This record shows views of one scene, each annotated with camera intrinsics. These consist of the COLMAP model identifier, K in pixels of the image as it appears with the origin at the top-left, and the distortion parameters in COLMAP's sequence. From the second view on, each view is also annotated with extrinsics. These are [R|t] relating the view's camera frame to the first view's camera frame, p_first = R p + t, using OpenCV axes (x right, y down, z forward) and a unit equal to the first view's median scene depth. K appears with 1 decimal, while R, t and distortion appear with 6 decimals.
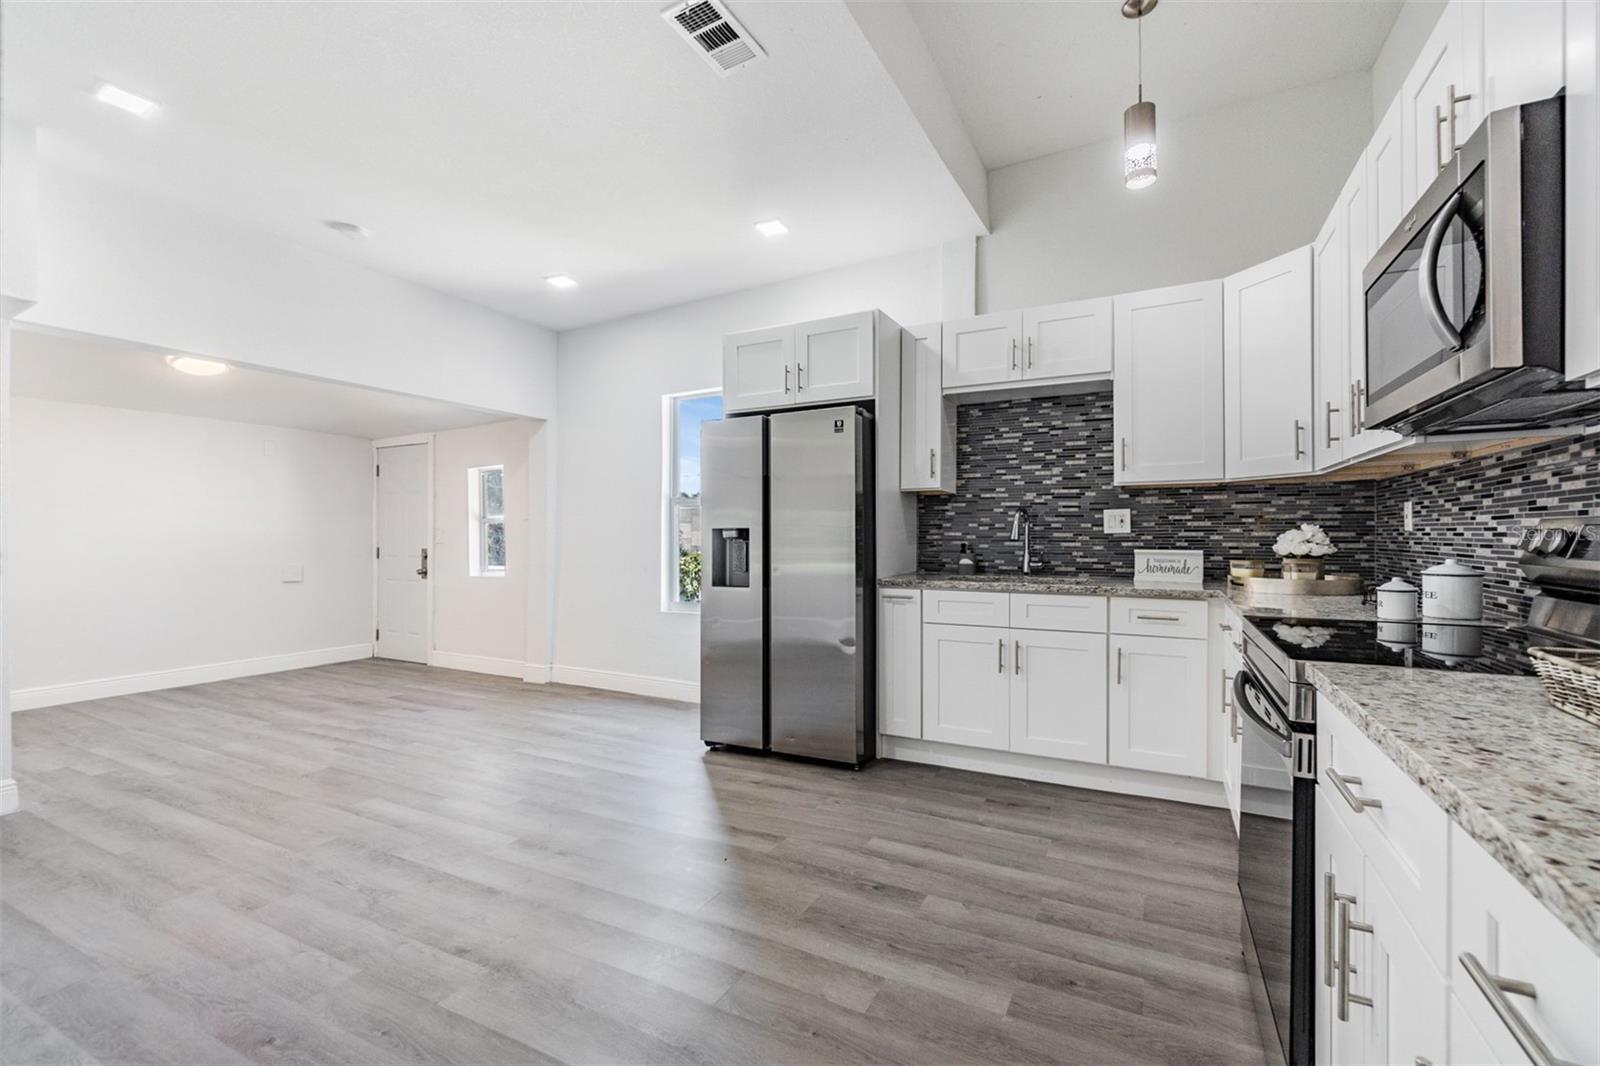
lens RADIAL K [[688.9, 0, 809.6], [0, 688.9, 534.8], [0, 0, 1]] dist [0.002817, 0.000551]
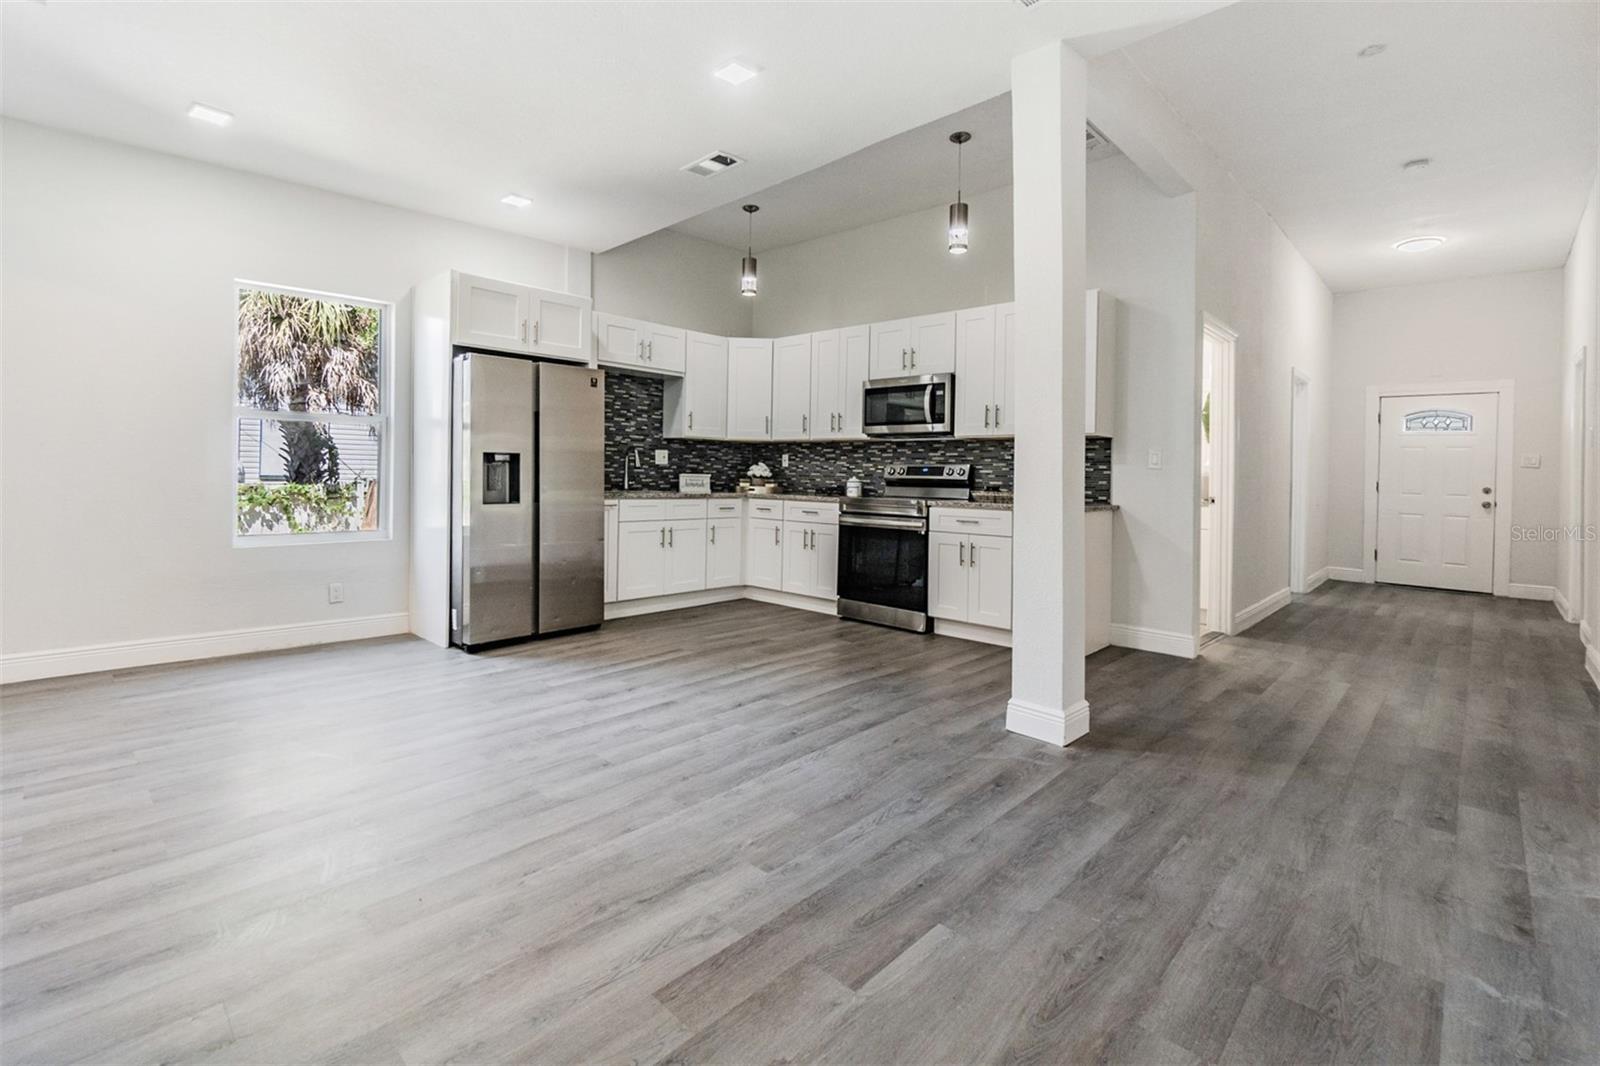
lens RADIAL K [[688.9, 0, 787.2], [0, 688.9, 477.4], [0, 0, 1]] dist [0.002817, 0.000551]
pose [[0.295206, 0.002527, 0.955430, -1.262106], [-0.019858, 0.999797, 0.003491, 0.021176], [-0.955227, -0.020003, 0.295197, 0.240877]]
